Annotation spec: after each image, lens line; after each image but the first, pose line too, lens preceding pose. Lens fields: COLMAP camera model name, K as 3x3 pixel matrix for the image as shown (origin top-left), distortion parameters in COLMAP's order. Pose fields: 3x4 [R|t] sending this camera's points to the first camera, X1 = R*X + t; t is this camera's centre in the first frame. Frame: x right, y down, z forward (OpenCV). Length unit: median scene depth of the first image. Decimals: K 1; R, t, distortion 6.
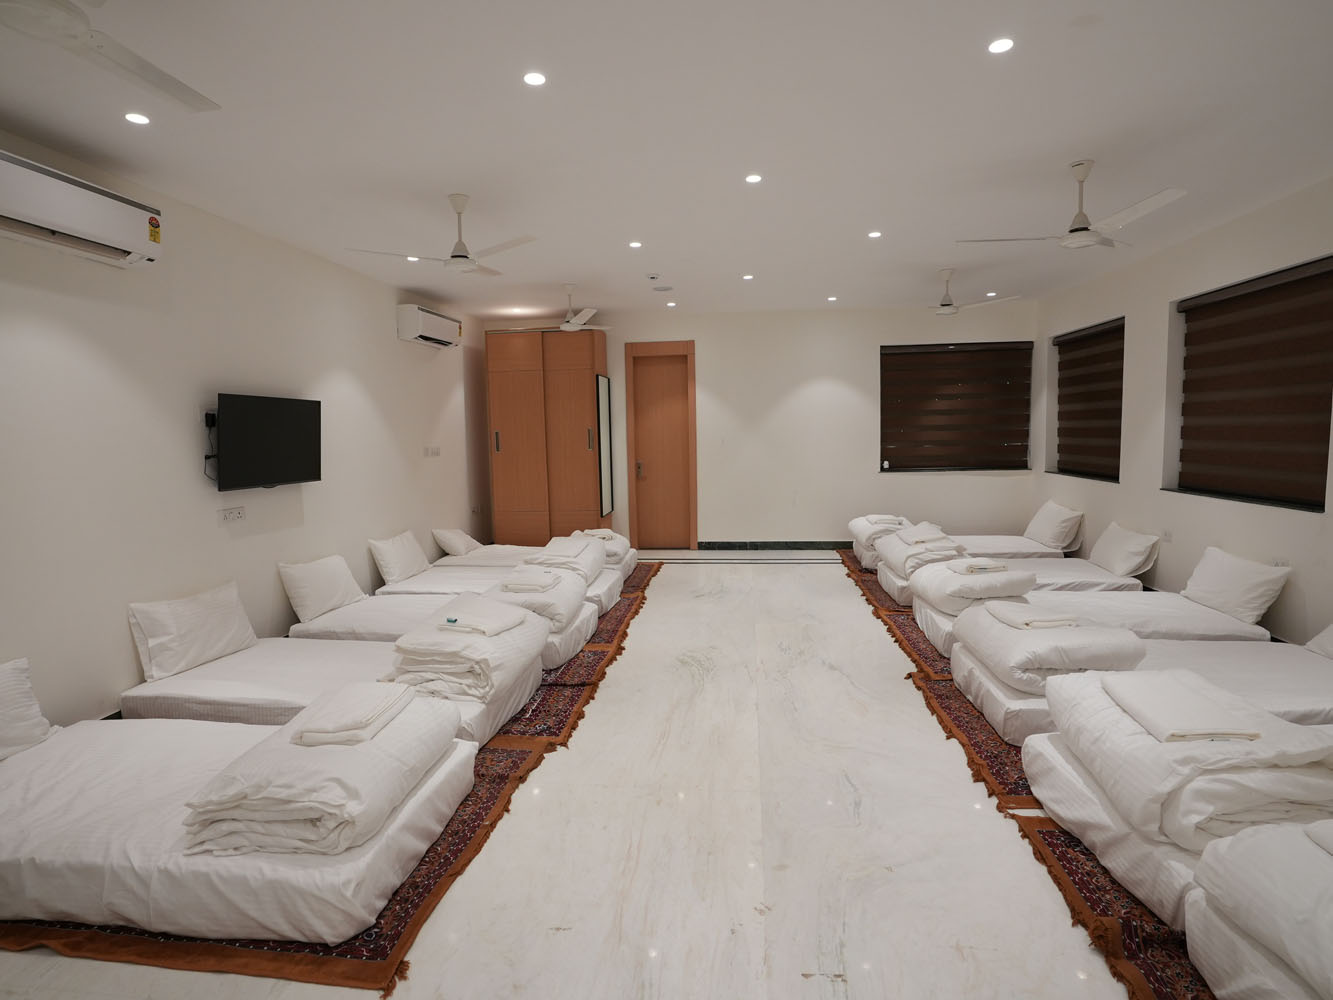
lens RADIAL K [[689.9, 0, 674.7], [0, 689.9, 496.7], [0, 0, 1]] dist [-0.056780, 0.017251]
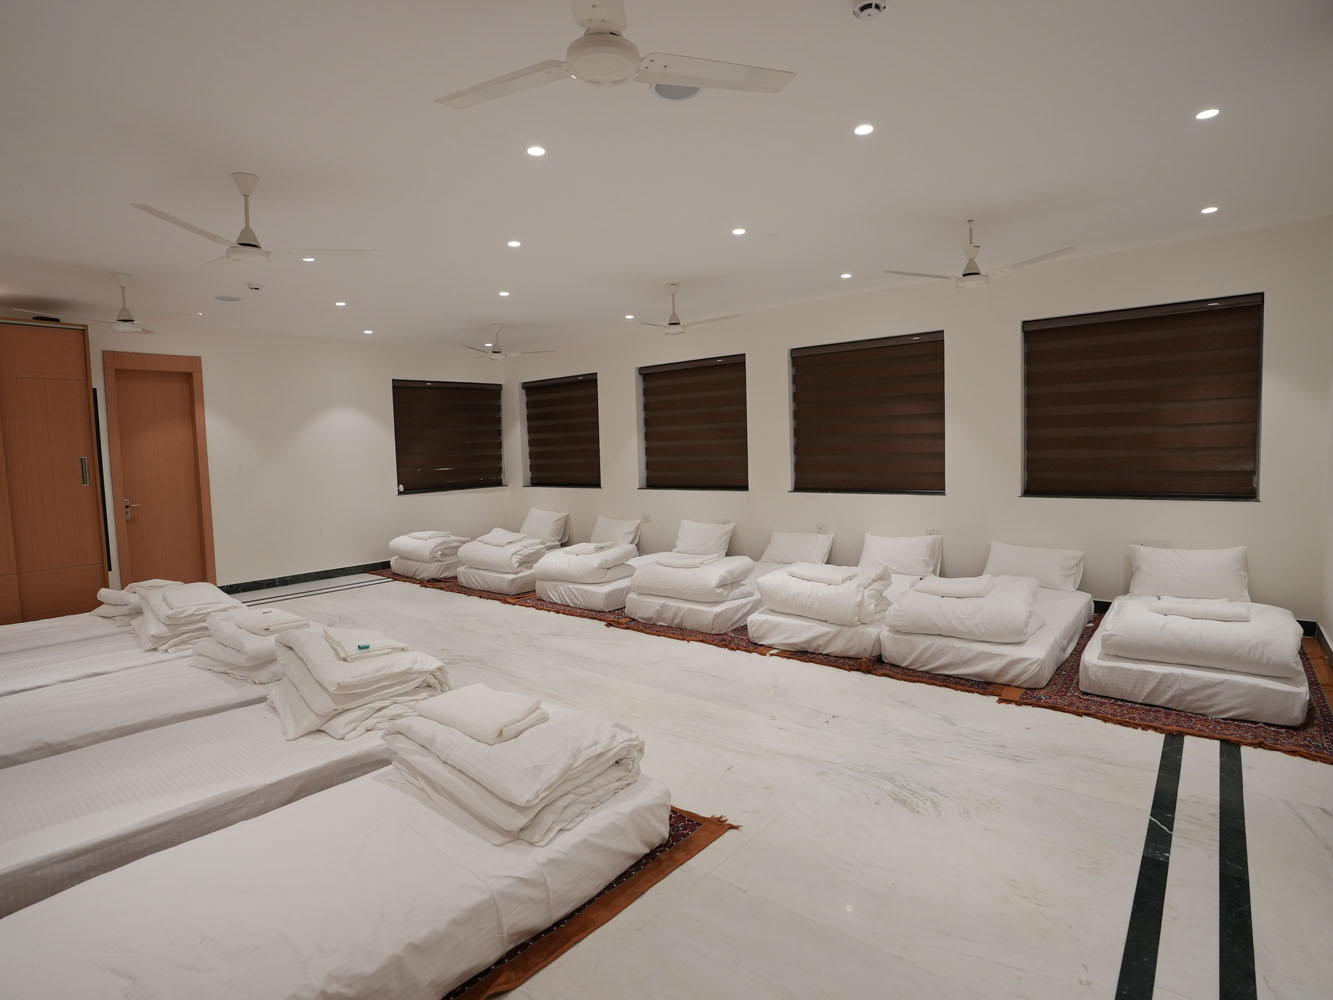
lens RADIAL K [[689.9, 0, 658.6], [0, 689.9, 500.0], [0, 0, 1]] dist [-0.056780, 0.017251]
pose [[0.555243, -0.059464, 0.829560, -0.569685], [0.099326, 0.995043, 0.004845, 0.011398], [-0.825736, 0.079706, 0.558397, 0.093417]]
